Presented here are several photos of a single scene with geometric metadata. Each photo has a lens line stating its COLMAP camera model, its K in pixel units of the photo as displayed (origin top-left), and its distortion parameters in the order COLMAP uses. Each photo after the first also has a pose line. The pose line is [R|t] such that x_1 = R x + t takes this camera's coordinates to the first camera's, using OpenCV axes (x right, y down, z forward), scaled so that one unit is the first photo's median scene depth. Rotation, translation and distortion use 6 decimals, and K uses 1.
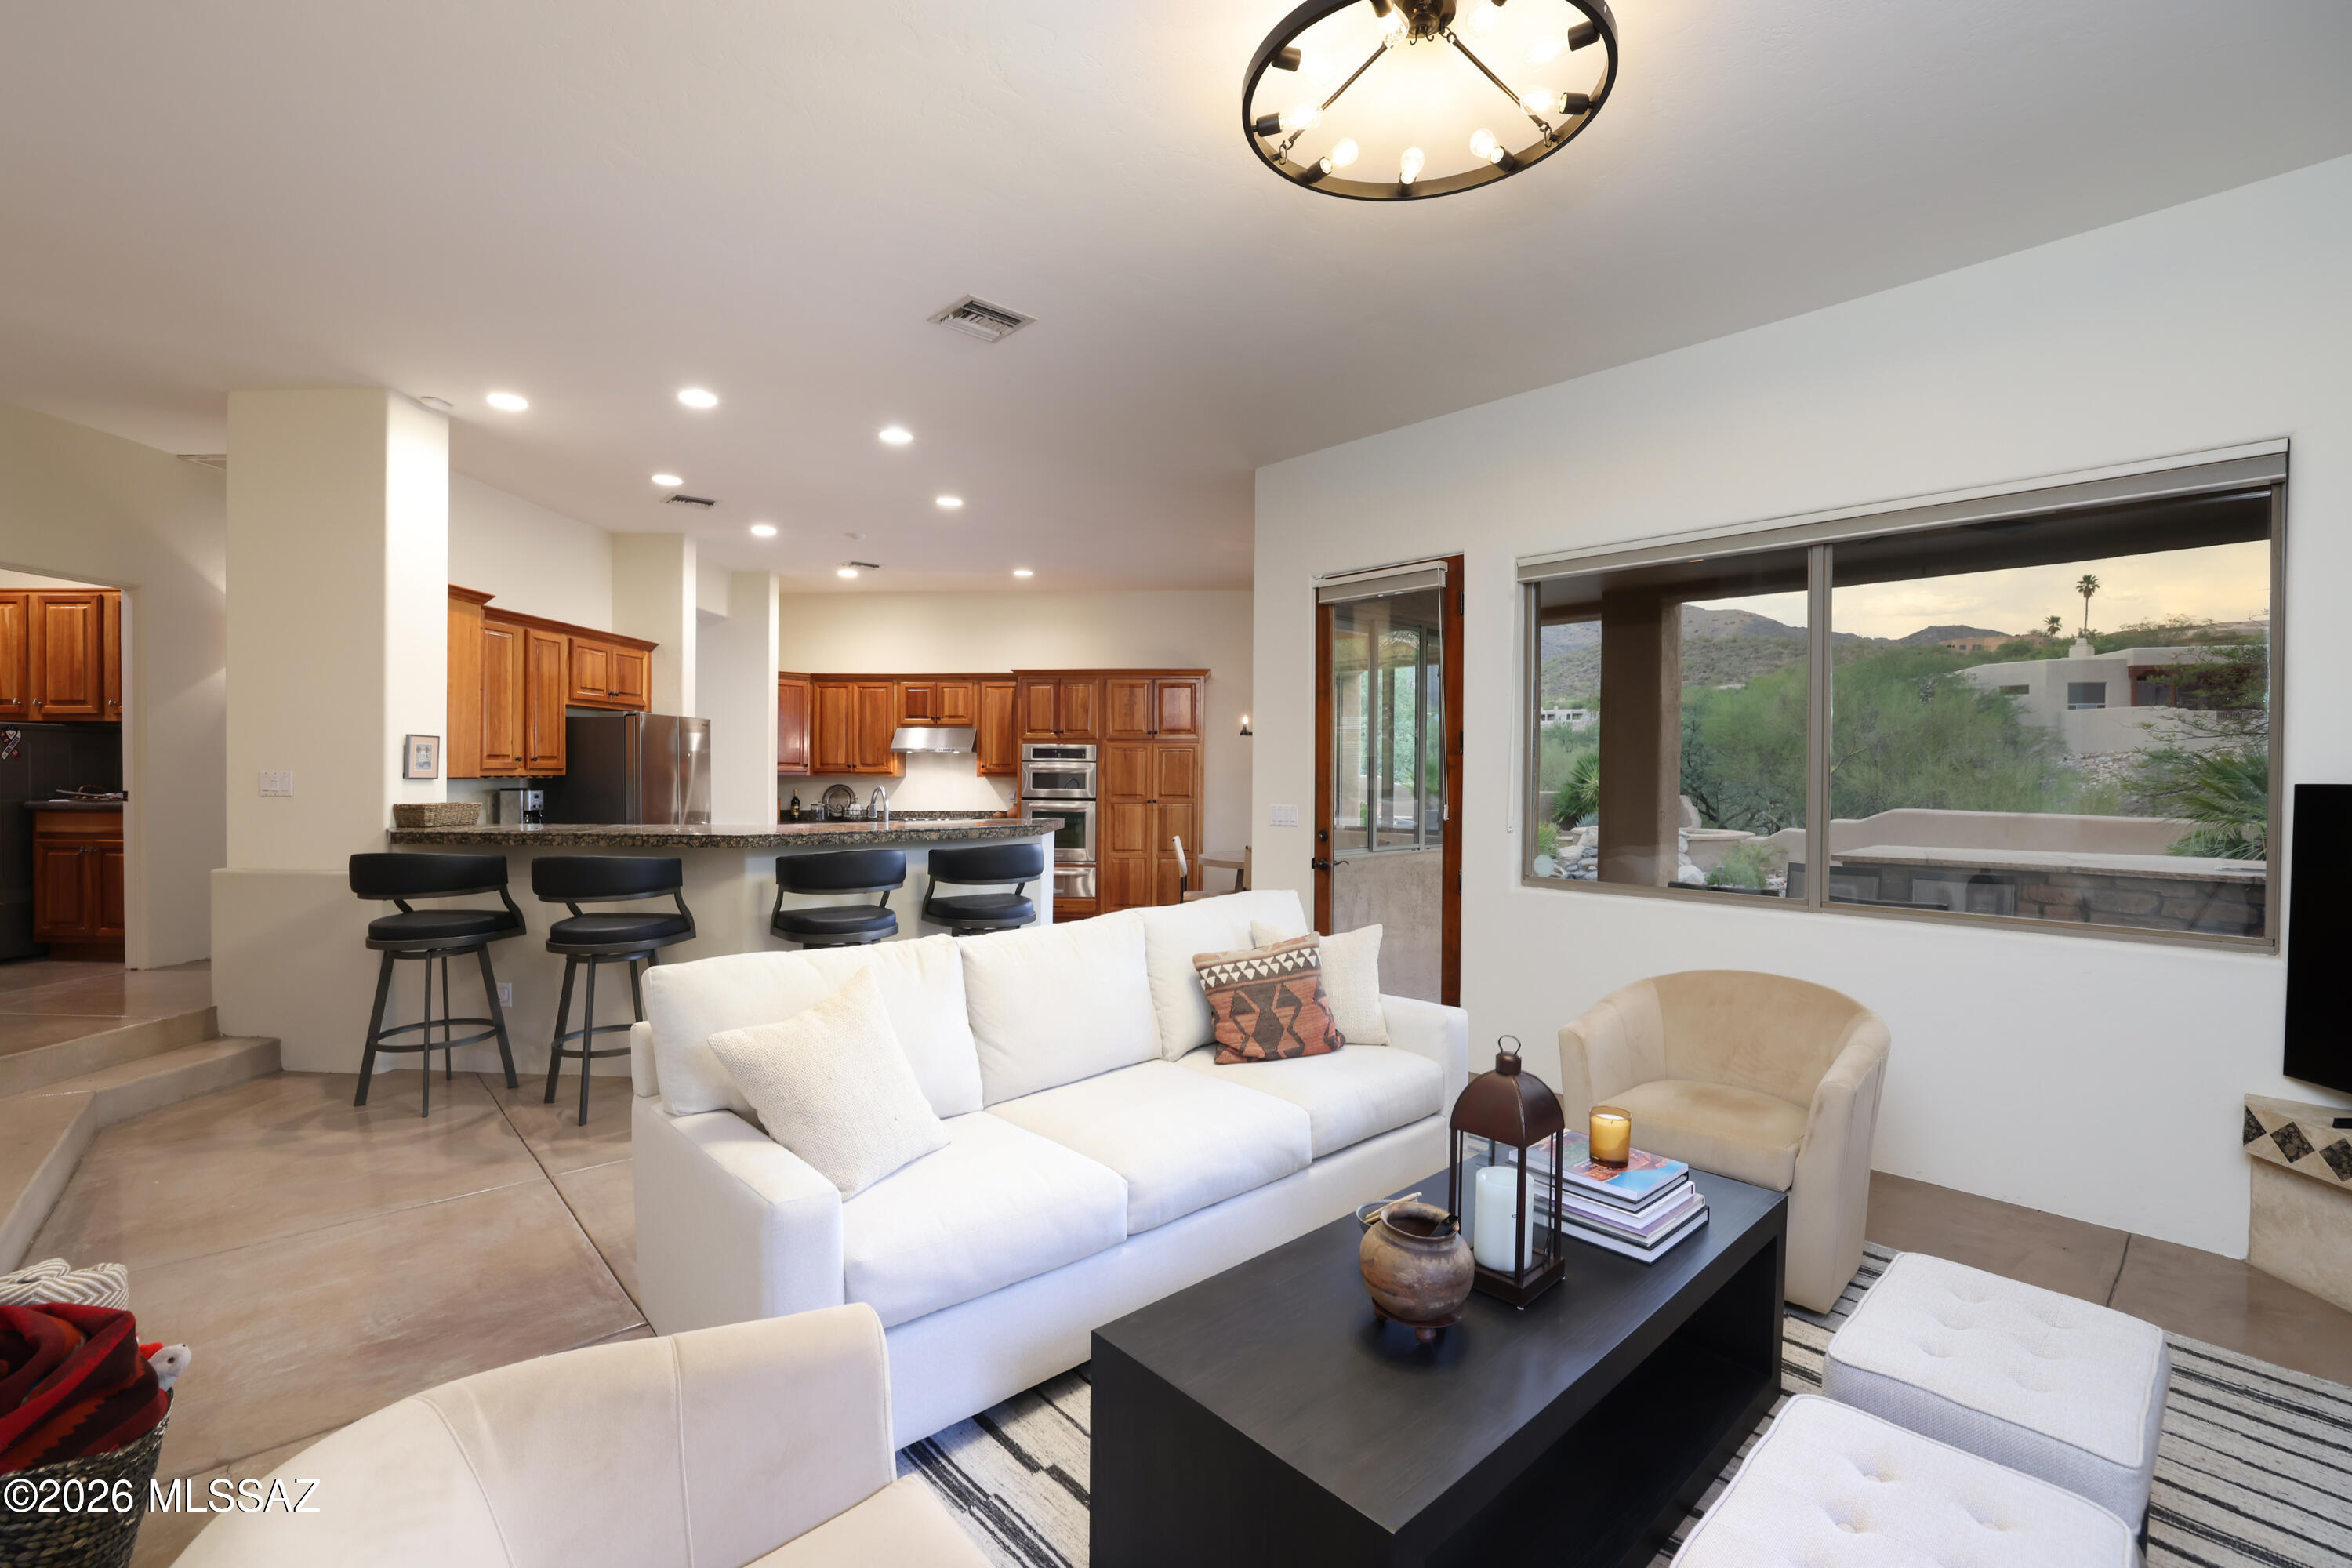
lens RADIAL K [[1009.2, 0, 1169.4], [0, 1009.2, 785.6], [0, 0, 1]] dist [-0.023349, 0.007004]
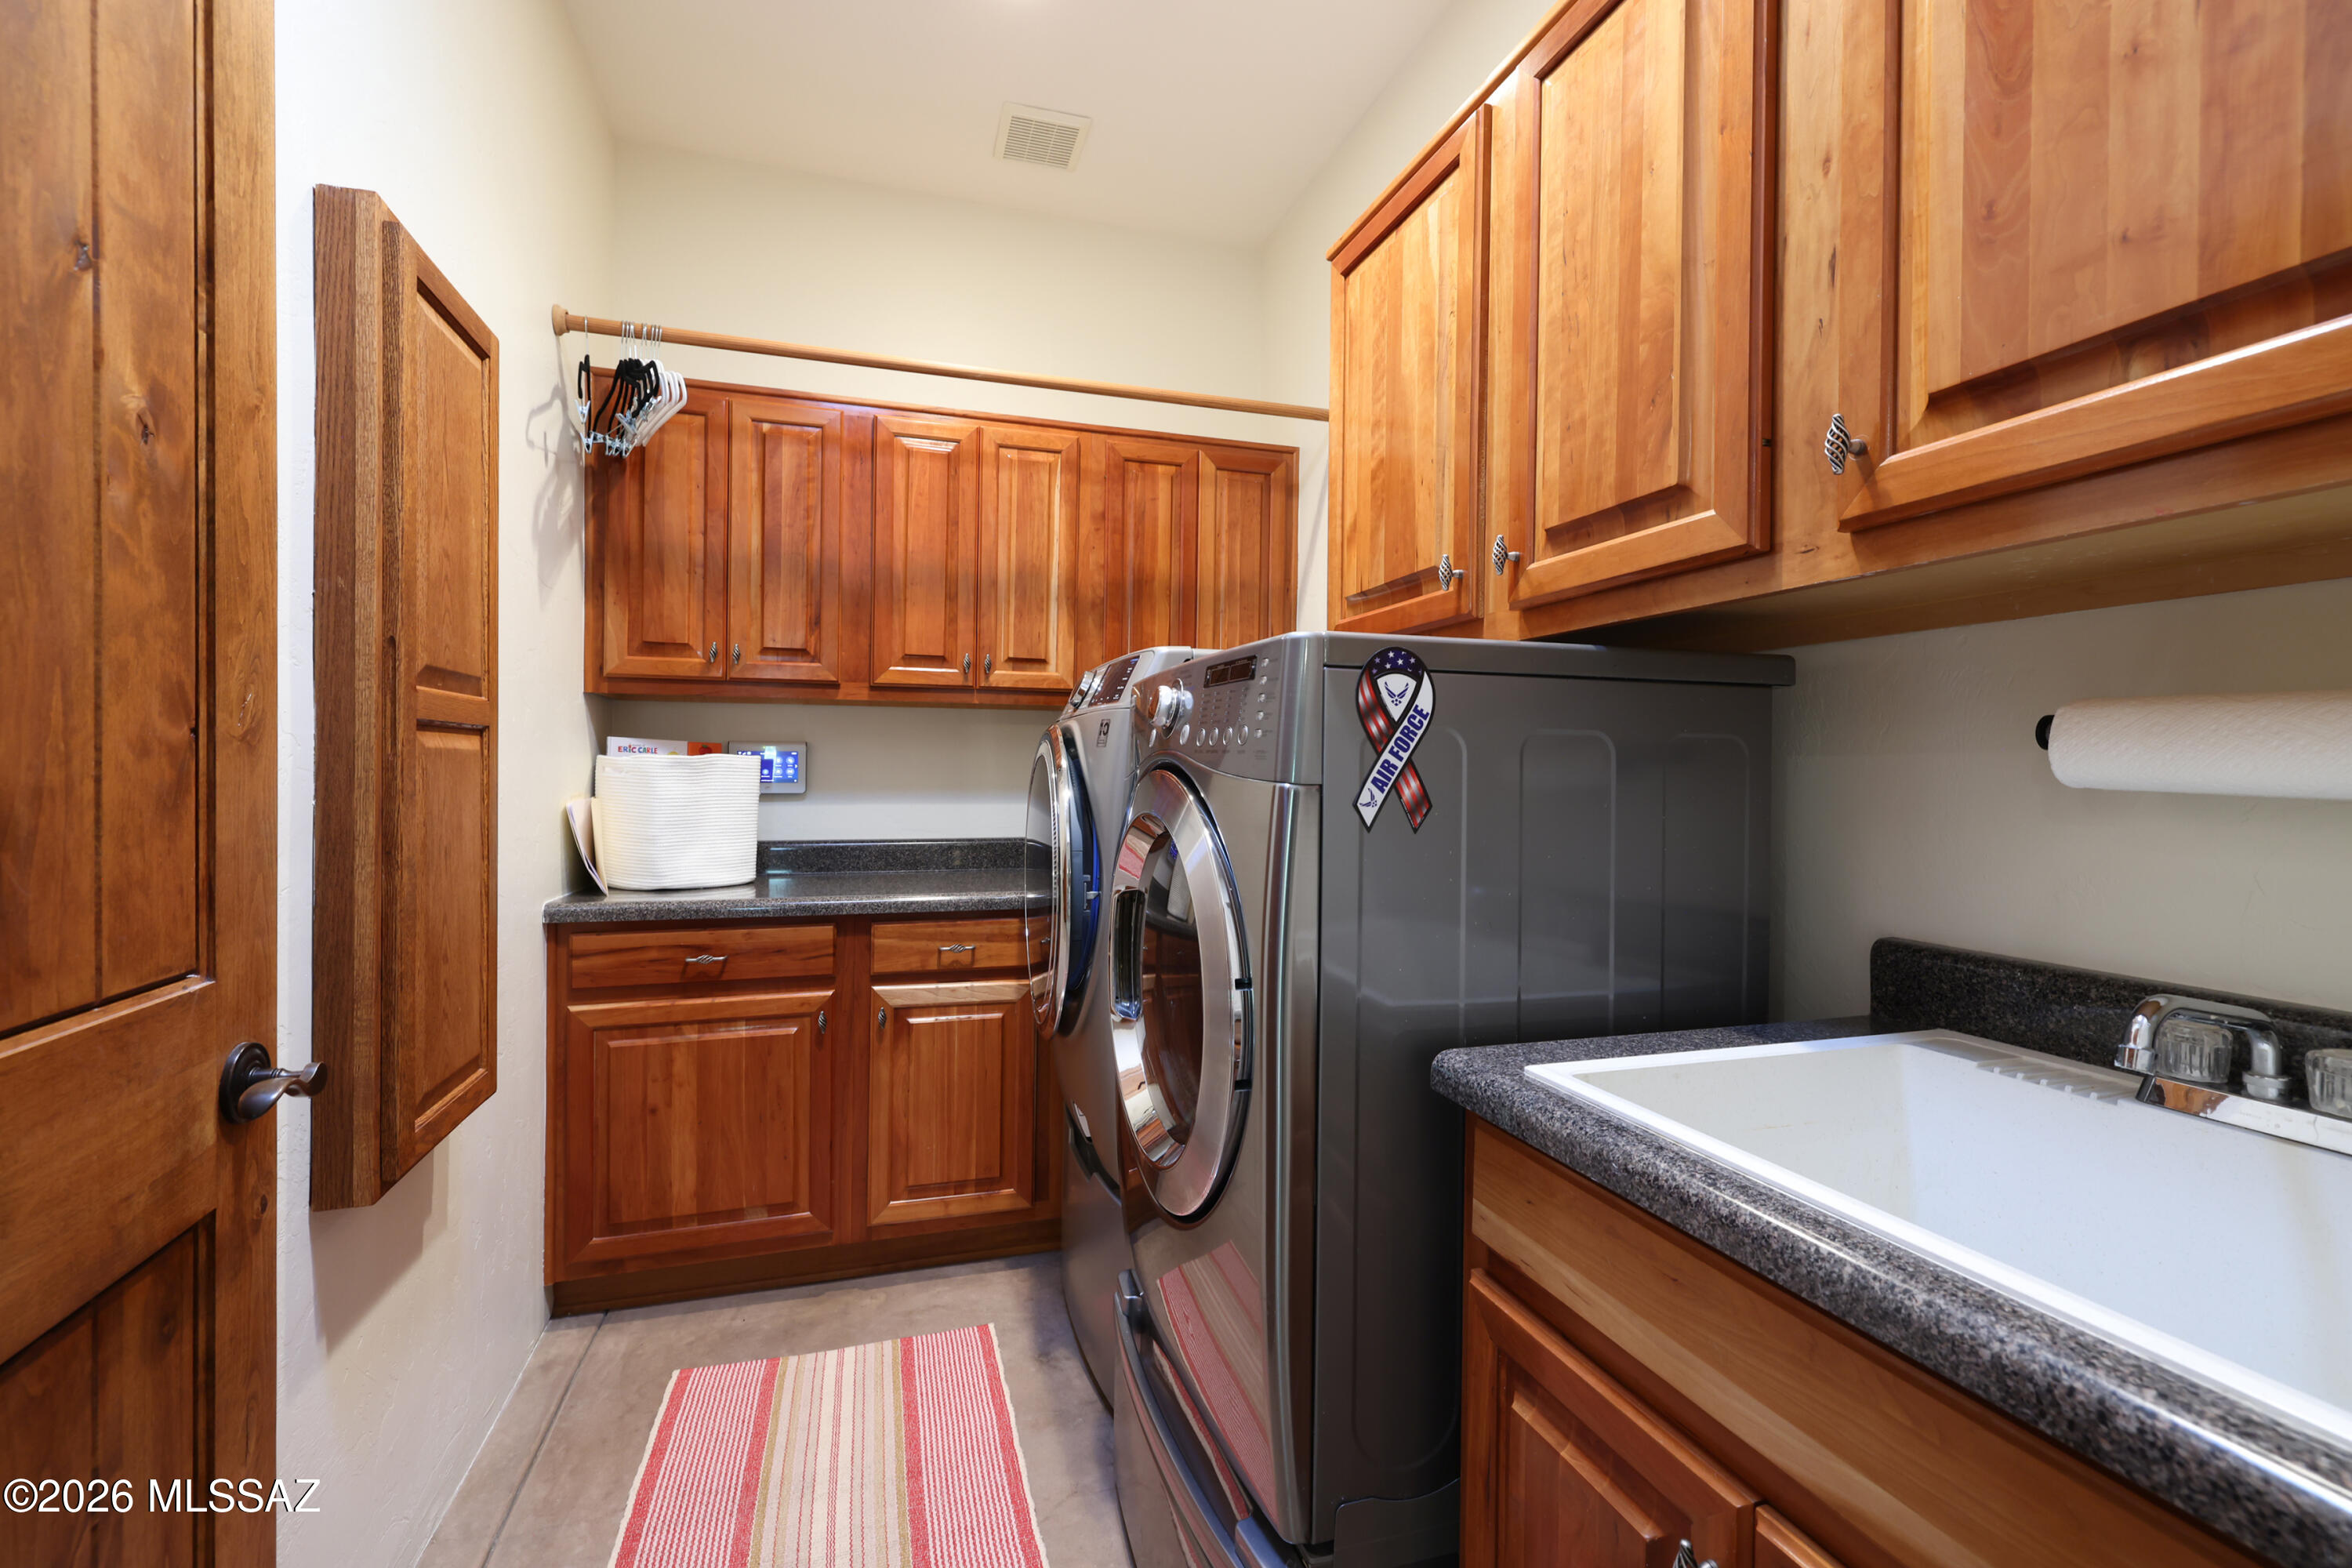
lens RADIAL K [[1009.2, 0, 1187.9], [0, 1009.2, 784.8], [0, 0, 1]] dist [-0.023349, 0.007004]
pose [[0.344184, 0.012968, -0.938813, -1.040966], [-0.012198, 0.999882, 0.009339, -0.037167], [0.938823, 0.008237, 0.344301, 0.932009]]
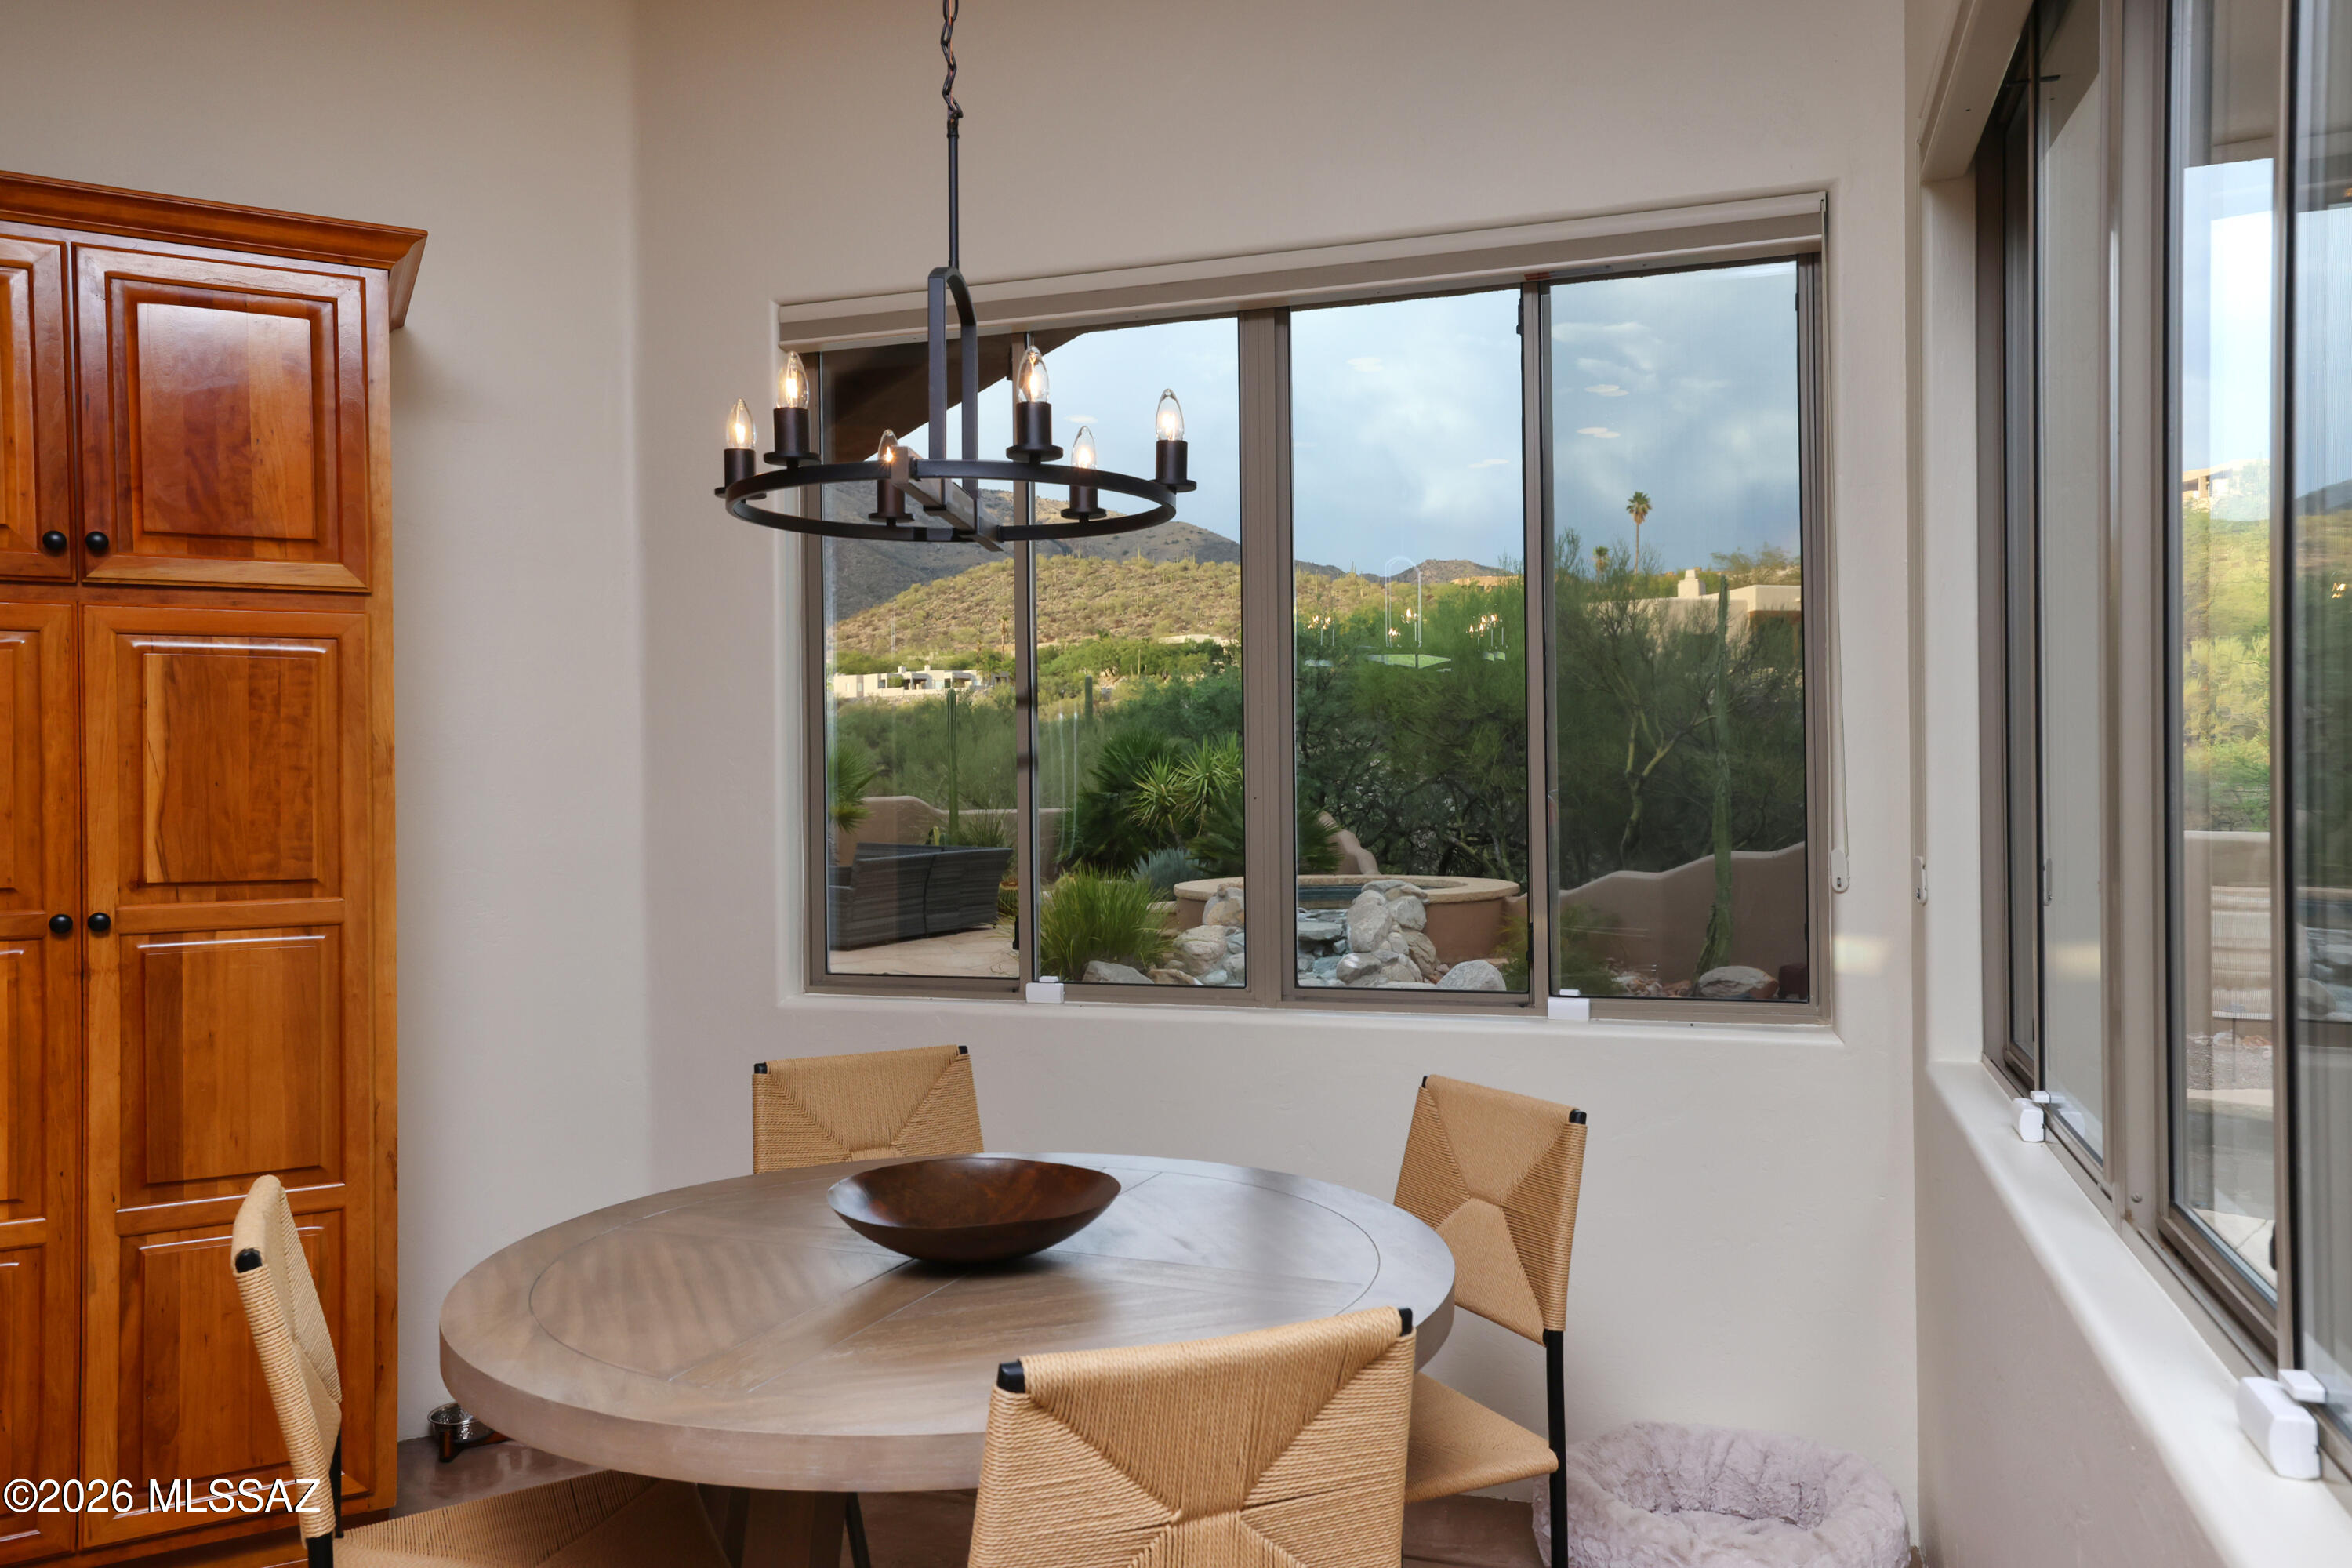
lens RADIAL K [[1764.9, 0, 1182.3], [0, 1764.9, 791.4], [0, 0, 1]] dist [0.031830, 0.005688]
pose [[0.873074, -0.015343, 0.487346, -0.001495], [0.017722, 0.999843, -0.000269, -0.007380], [-0.487266, 0.008872, 0.873209, 1.077883]]
